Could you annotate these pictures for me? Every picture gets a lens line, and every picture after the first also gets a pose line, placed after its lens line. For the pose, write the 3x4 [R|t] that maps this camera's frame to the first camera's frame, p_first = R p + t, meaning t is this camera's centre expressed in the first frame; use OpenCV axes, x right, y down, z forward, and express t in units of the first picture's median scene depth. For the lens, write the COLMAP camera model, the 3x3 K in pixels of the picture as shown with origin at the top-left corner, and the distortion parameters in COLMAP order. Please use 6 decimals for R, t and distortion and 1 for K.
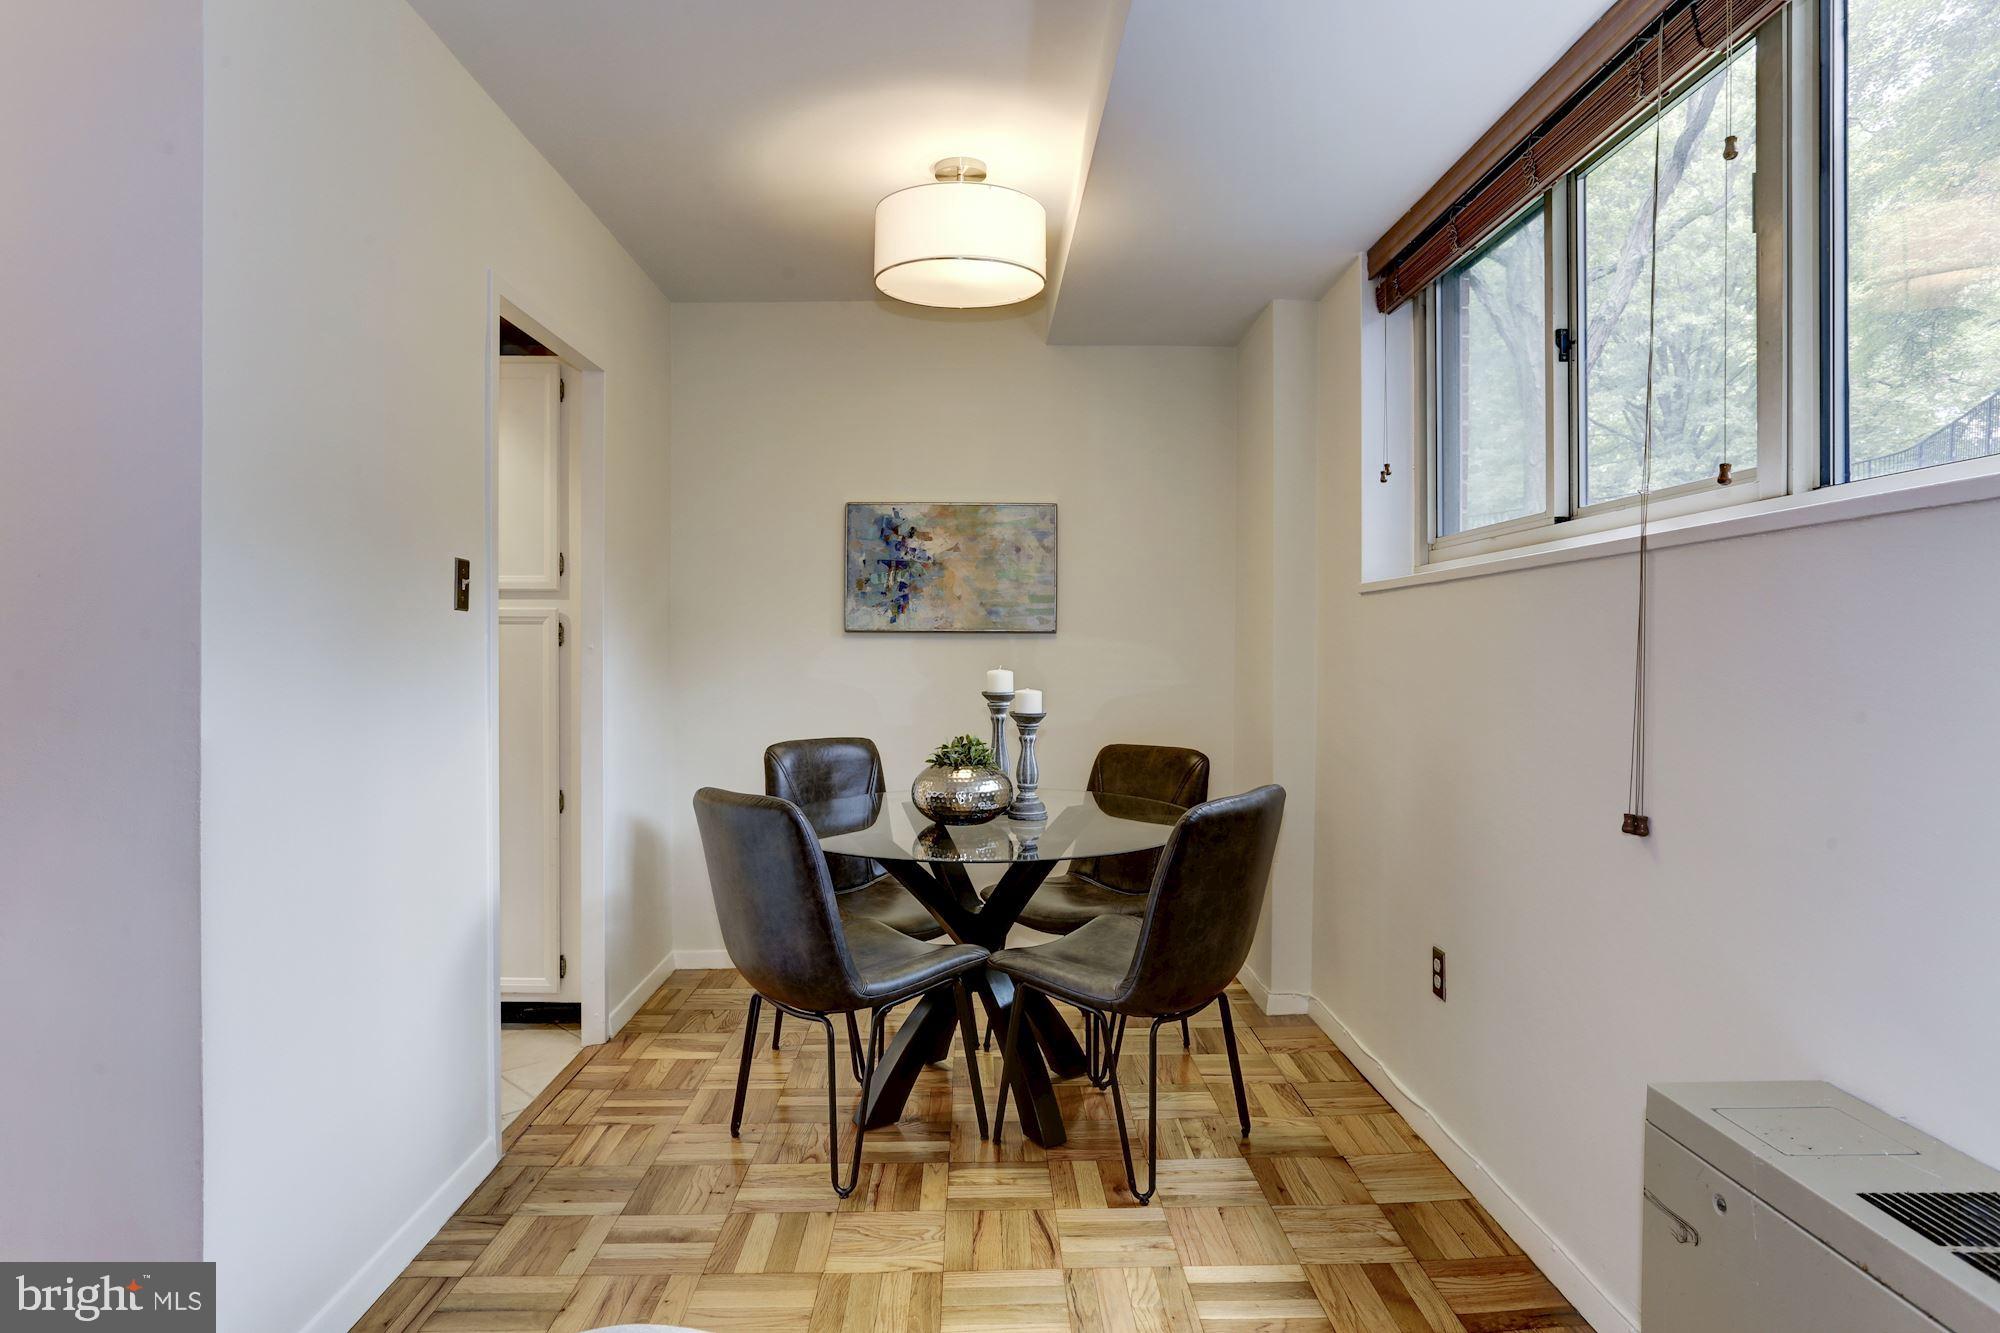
lens RADIAL K [[1153.8, 0, 997.7], [0, 1153.8, 674.3], [0, 0, 1]] dist [-0.025200, 0.016974]
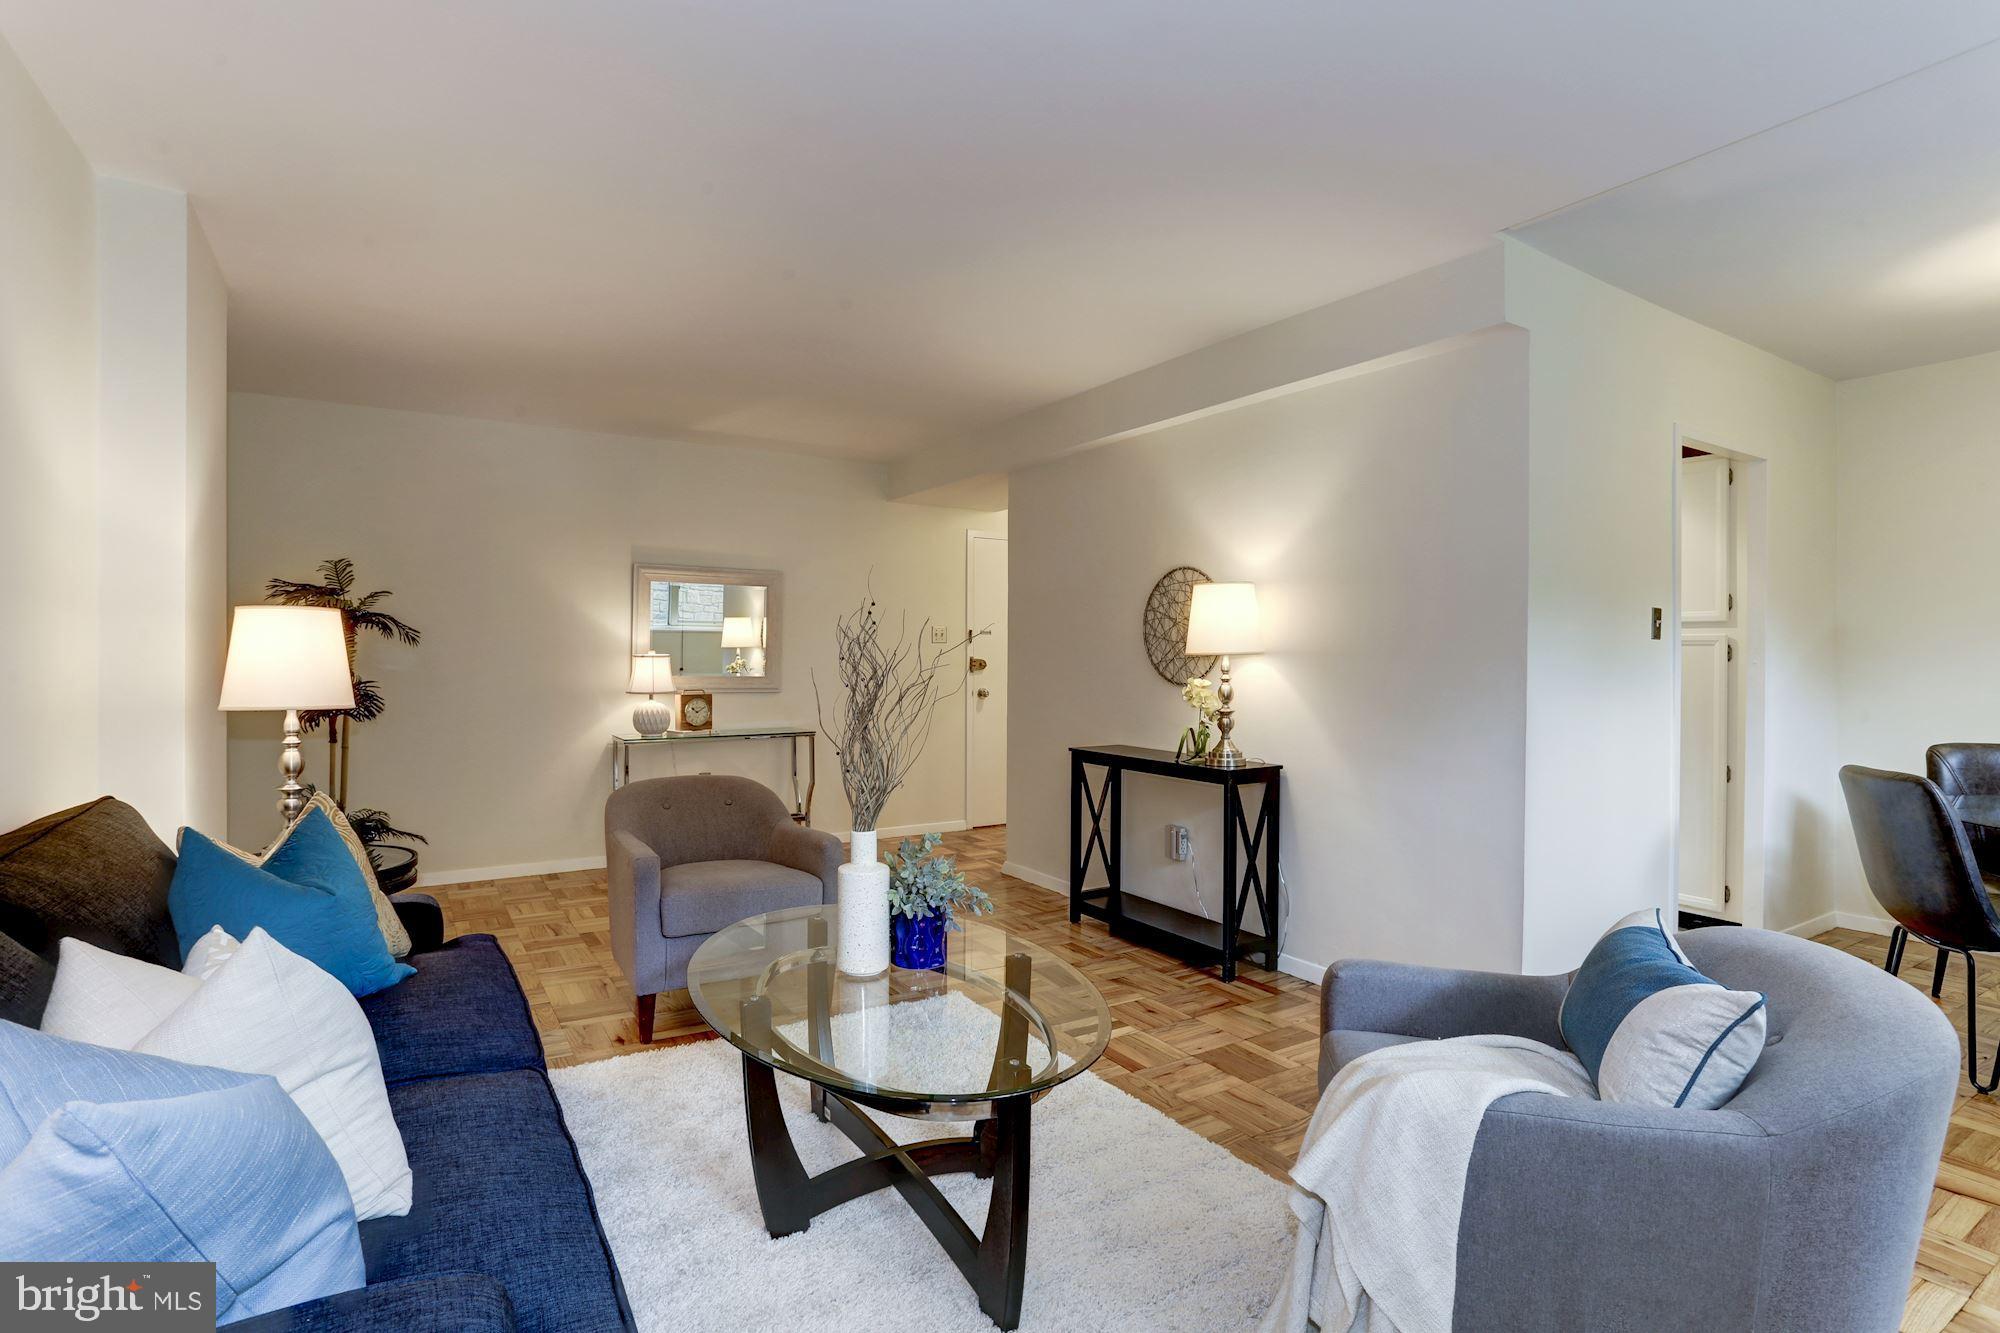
lens RADIAL K [[975.0, 0, 985.2], [0, 975.0, 659.3], [0, 0, 1]] dist [-0.043998, 0.019719]
pose [[0.517927, -0.002371, -0.855421, 0.138067], [-0.018591, 0.999729, -0.014028, 0.005158], [0.855223, 0.023169, 0.517743, -0.356080]]
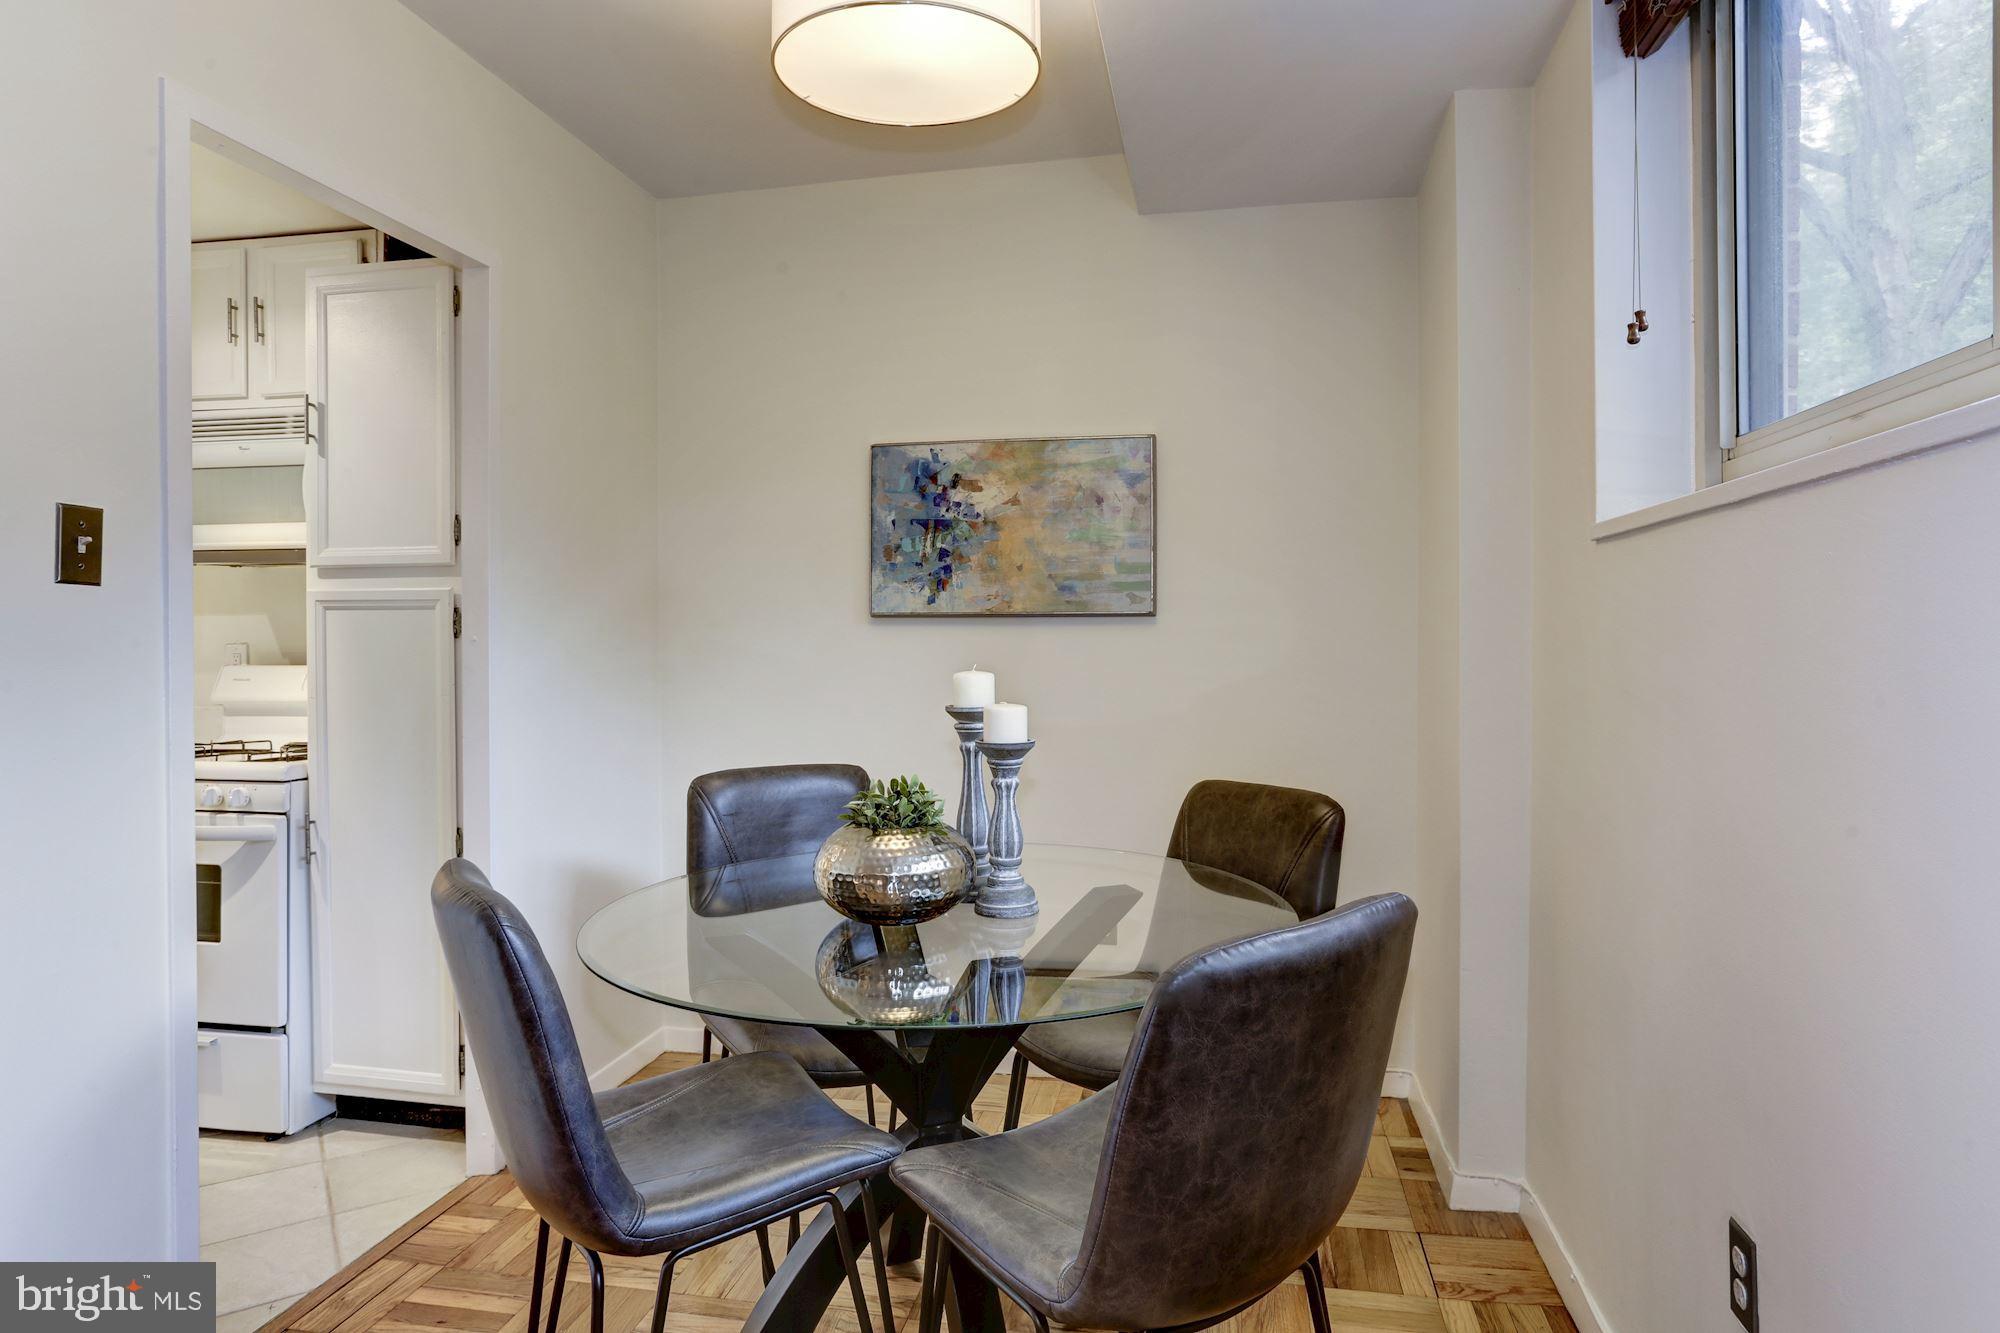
lens RADIAL K [[1153.8, 0, 1007.1], [0, 1153.8, 653.3], [0, 0, 1]] dist [-0.025200, 0.016974]
pose [[0.976905, -0.002984, -0.213651, 0.137273], [0.001155, 0.999962, -0.008685, -0.007430], [0.213669, 0.008237, 0.976871, 0.340801]]
